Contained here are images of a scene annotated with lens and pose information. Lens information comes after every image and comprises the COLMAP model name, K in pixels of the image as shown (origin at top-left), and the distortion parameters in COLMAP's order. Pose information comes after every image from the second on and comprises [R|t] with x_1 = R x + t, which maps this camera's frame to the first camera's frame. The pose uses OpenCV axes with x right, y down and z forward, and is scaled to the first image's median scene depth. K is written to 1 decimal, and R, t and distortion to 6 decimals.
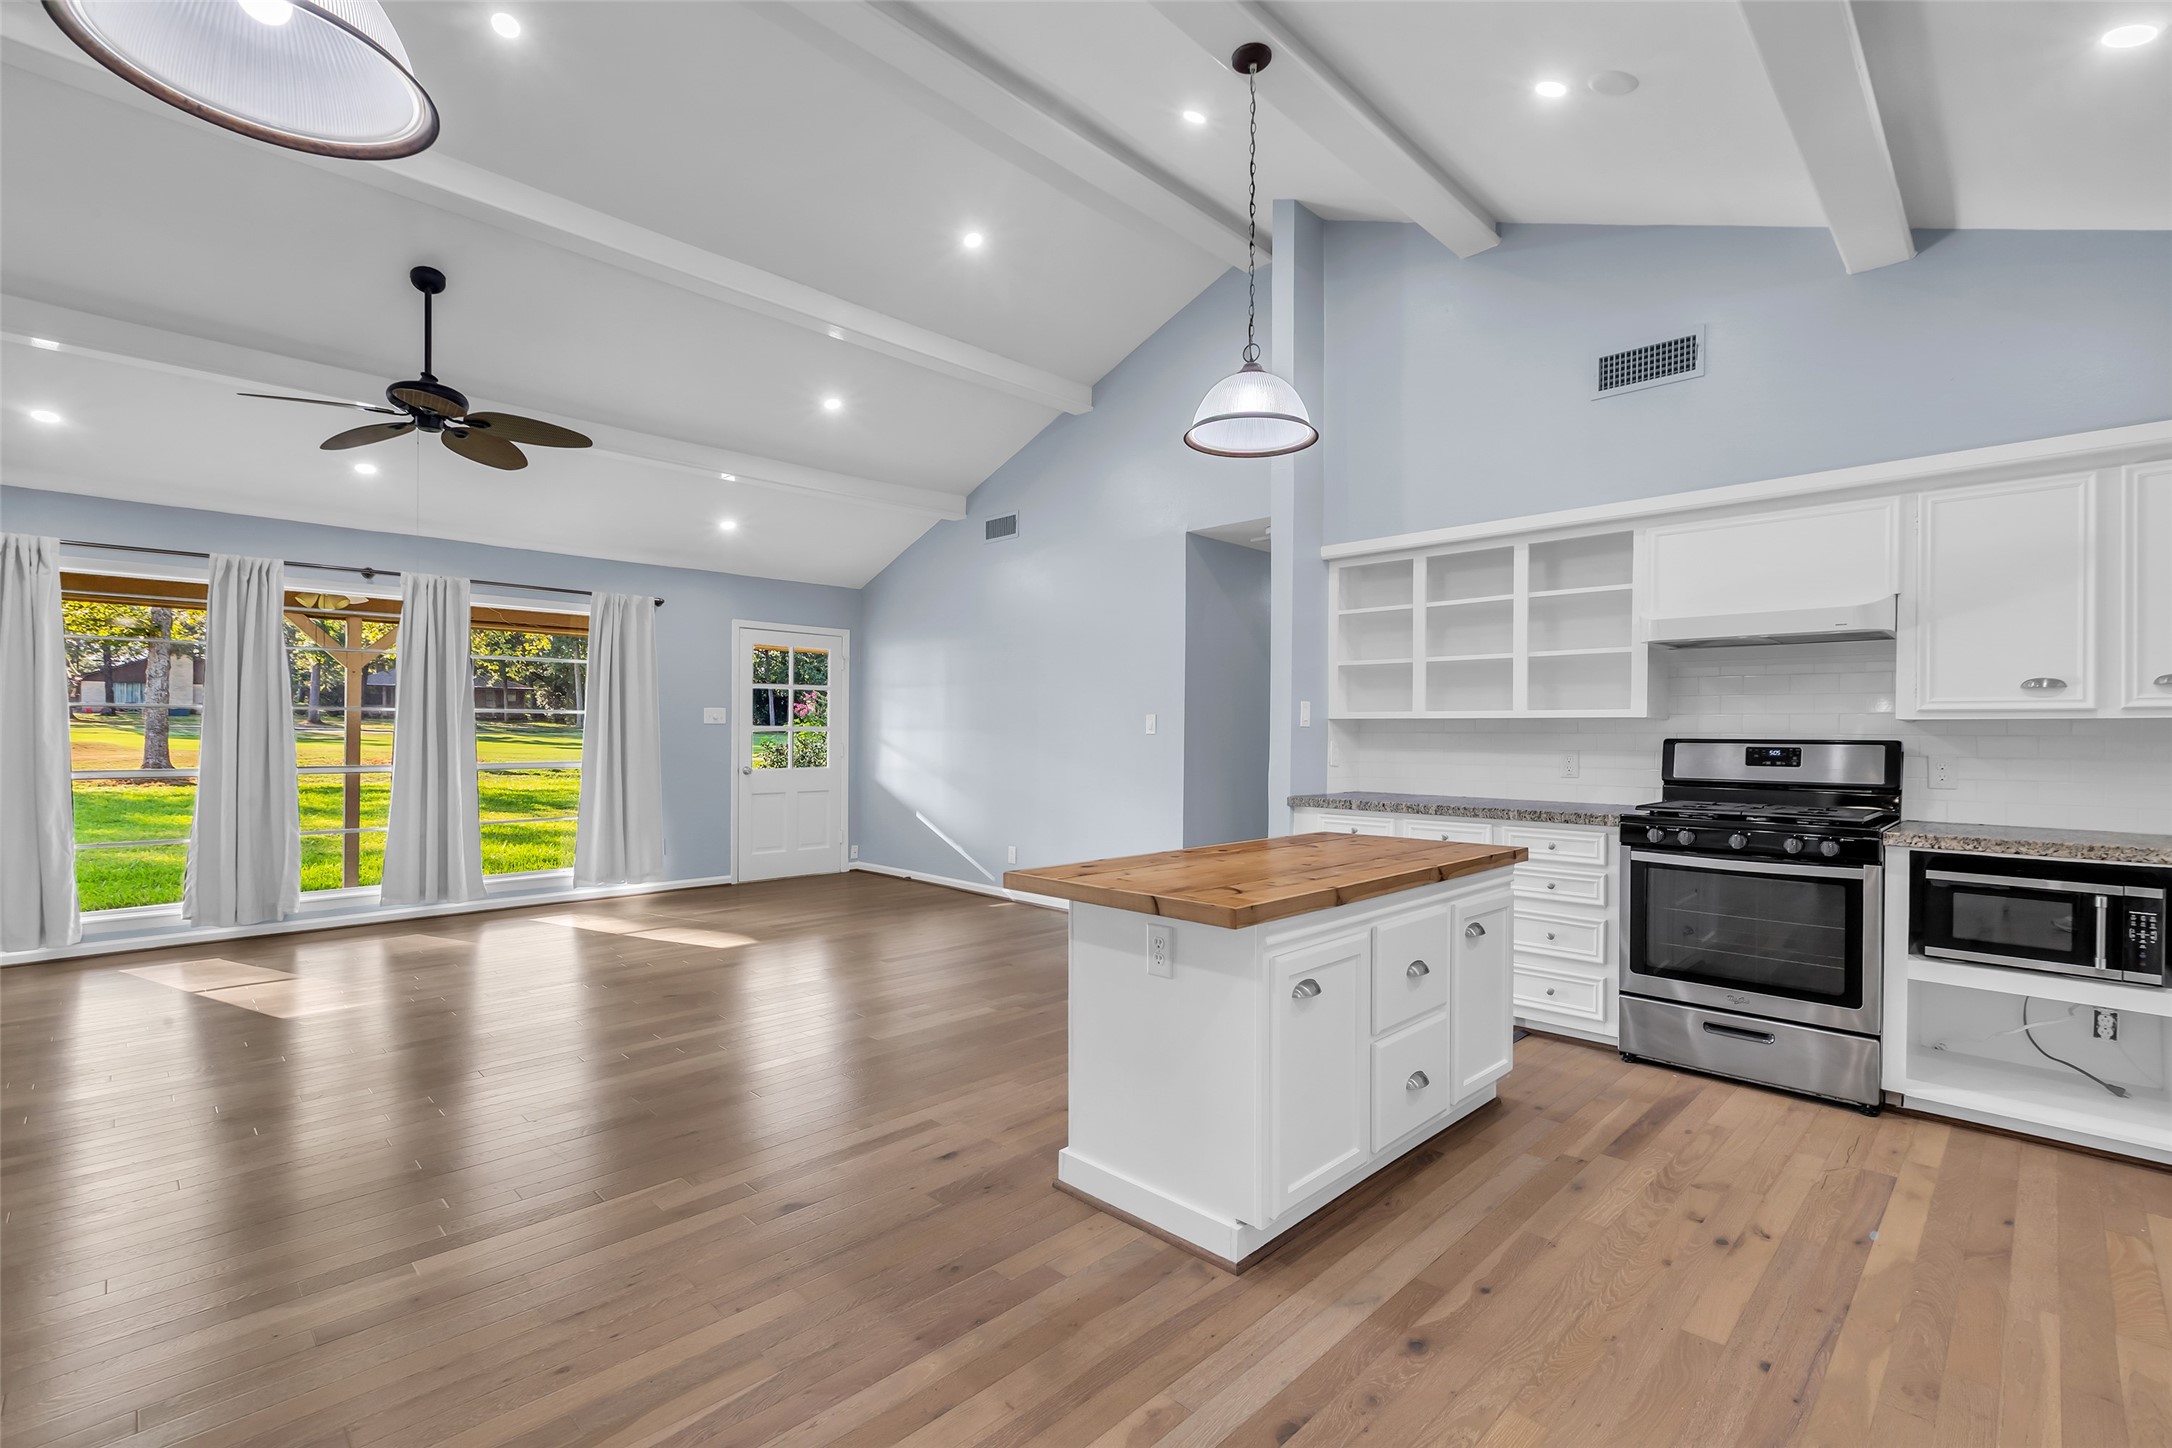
lens RADIAL K [[966.6, 0, 1096.9], [0, 966.6, 733.8], [0, 0, 1]] dist [0.003904, -0.001127]
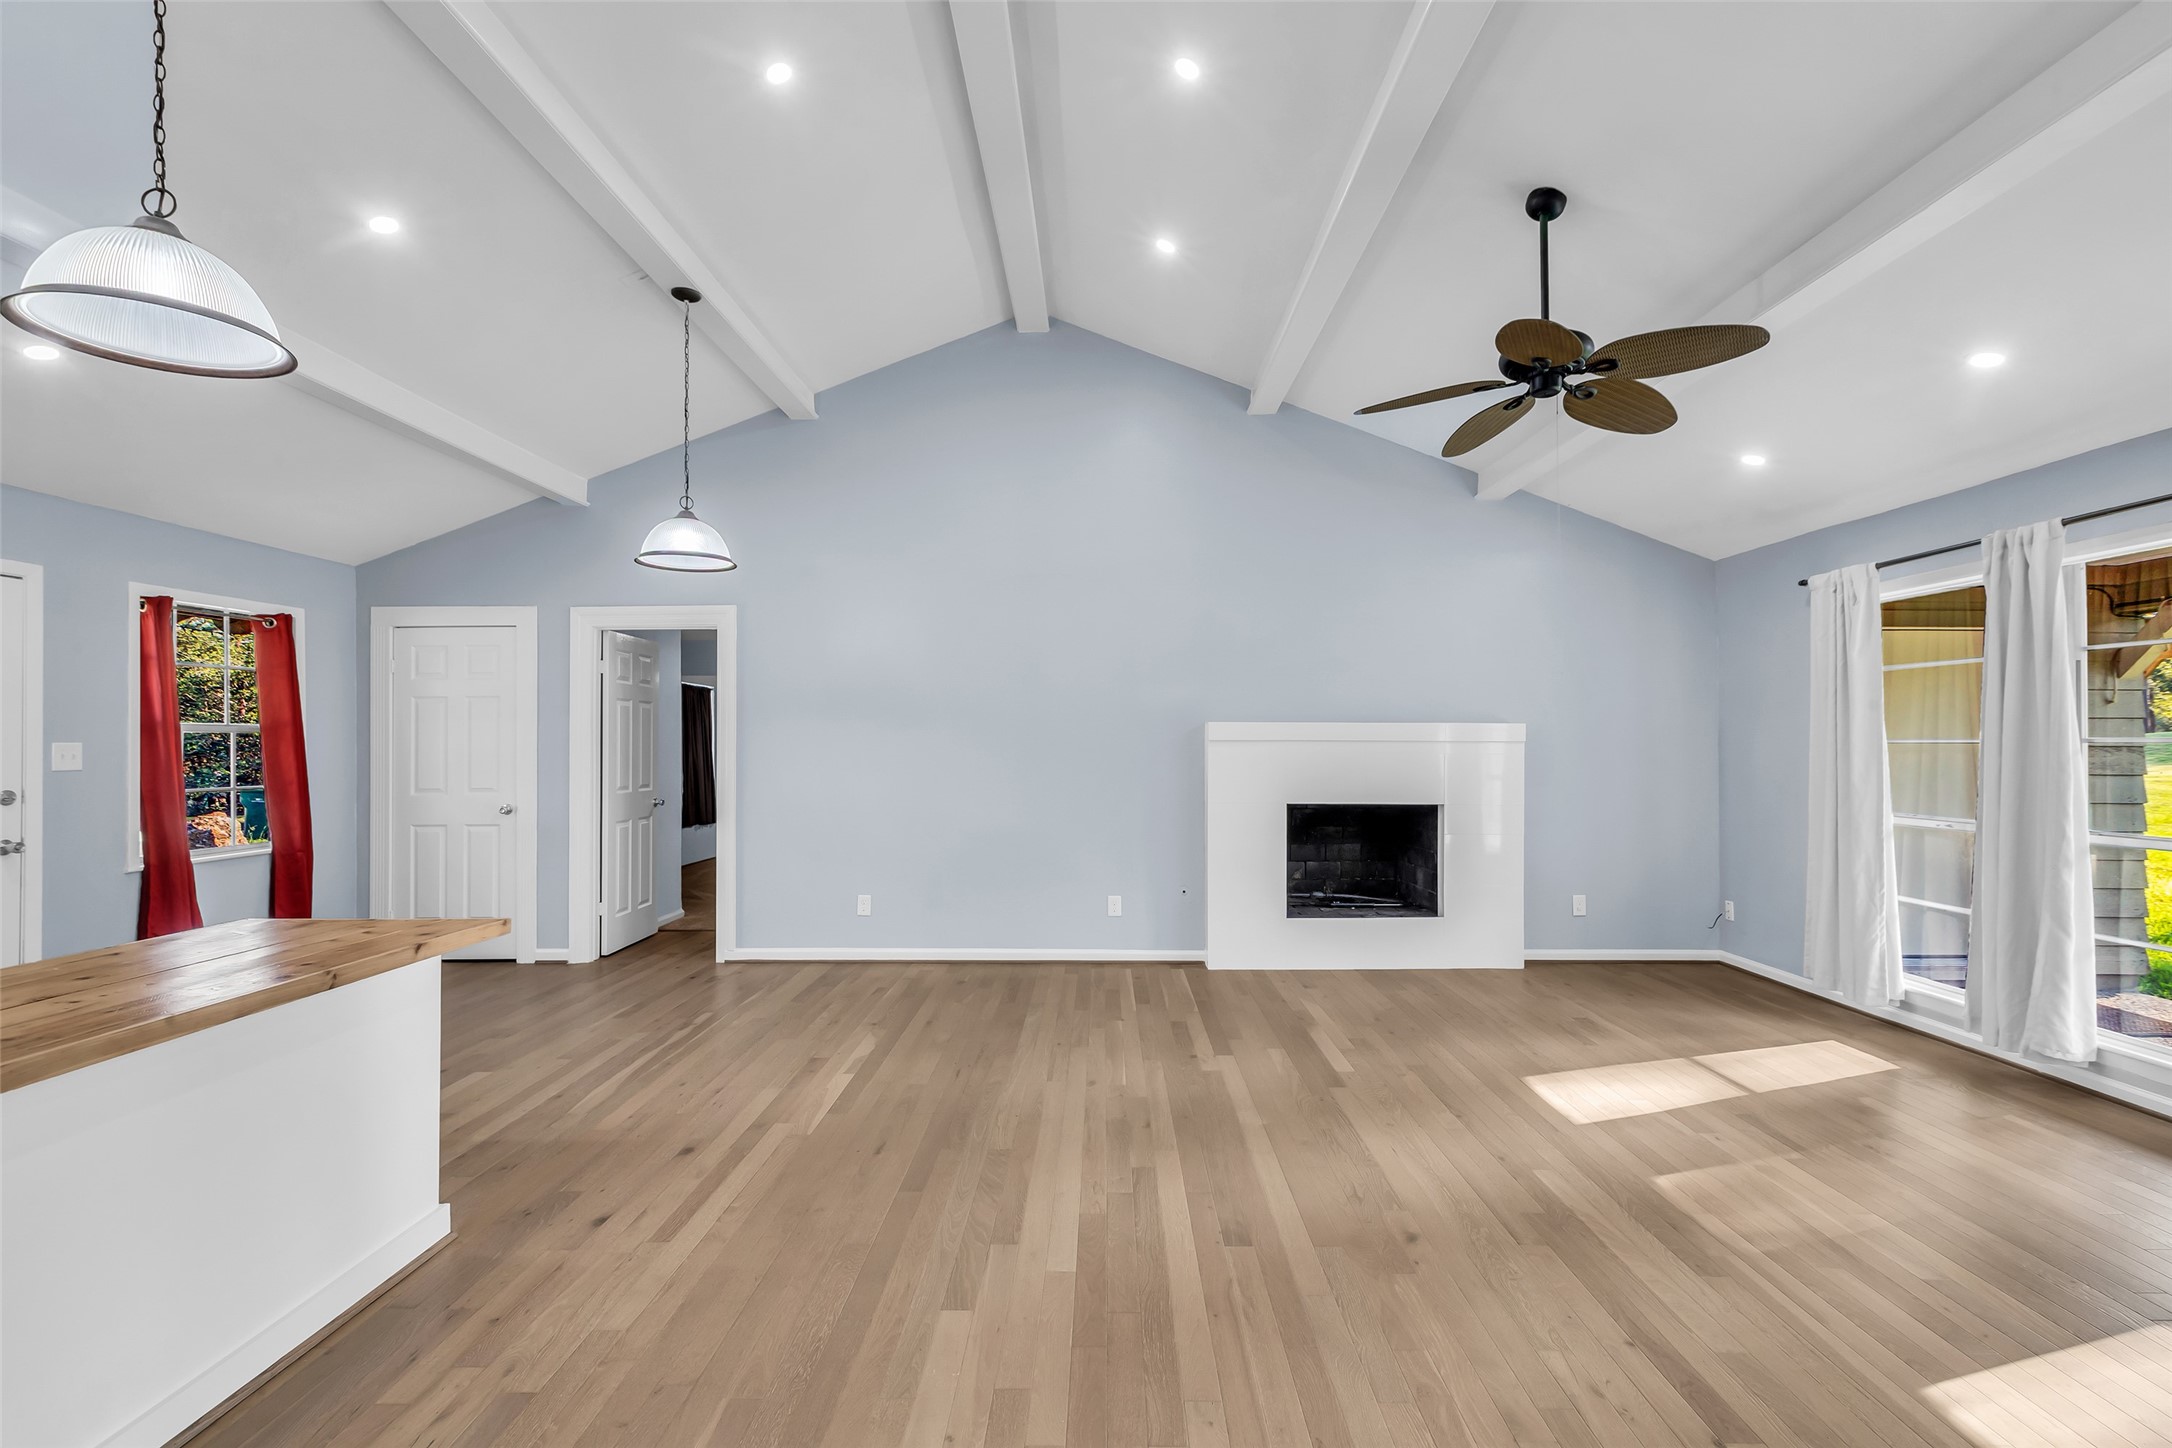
lens RADIAL K [[966.6, 0, 1096.9], [0, 966.6, 733.8], [0, 0, 1]] dist [0.003904, -0.001127]
pose [[-0.717959, -0.009184, -0.696025, 0.095999], [-0.002010, 0.999936, -0.011121, -0.026681], [0.696083, -0.006586, -0.717931, 1.139193]]
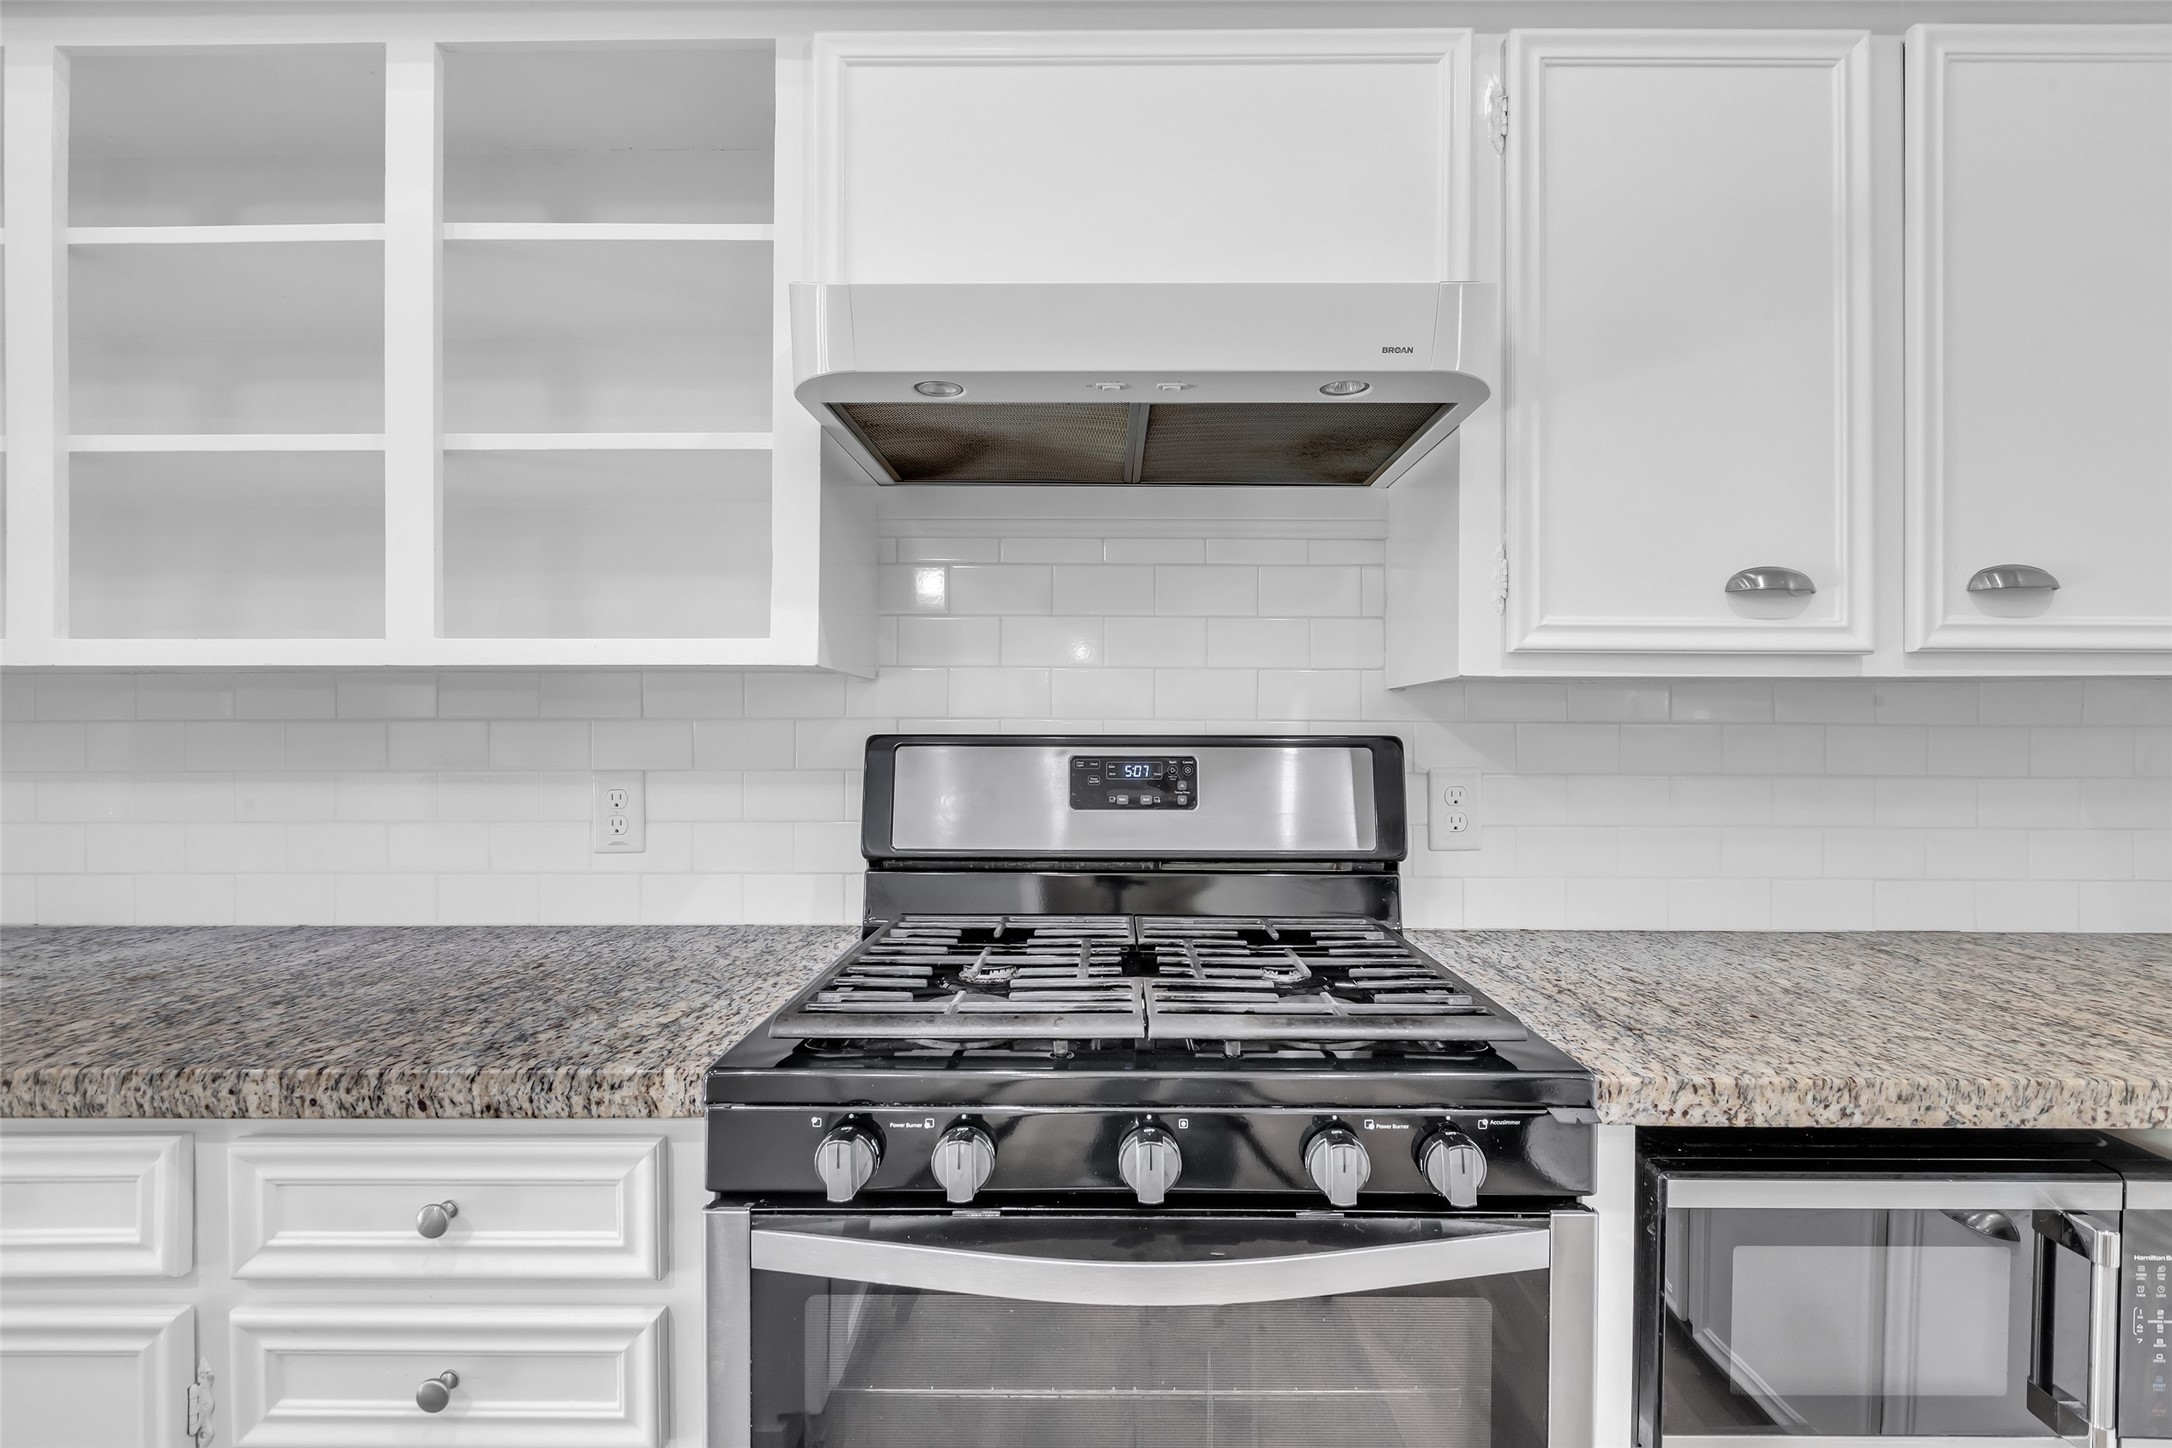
lens RADIAL K [[1012.6, 0, 1104.0], [0, 1012.6, 724.9], [0, 0, 1]] dist [0.001010, -0.000450]
pose [[0.716976, -0.005690, 0.697075, 0.316801], [0.004054, 0.999984, 0.003993, 0.000410], [-0.697087, -0.000037, 0.716987, 0.547430]]
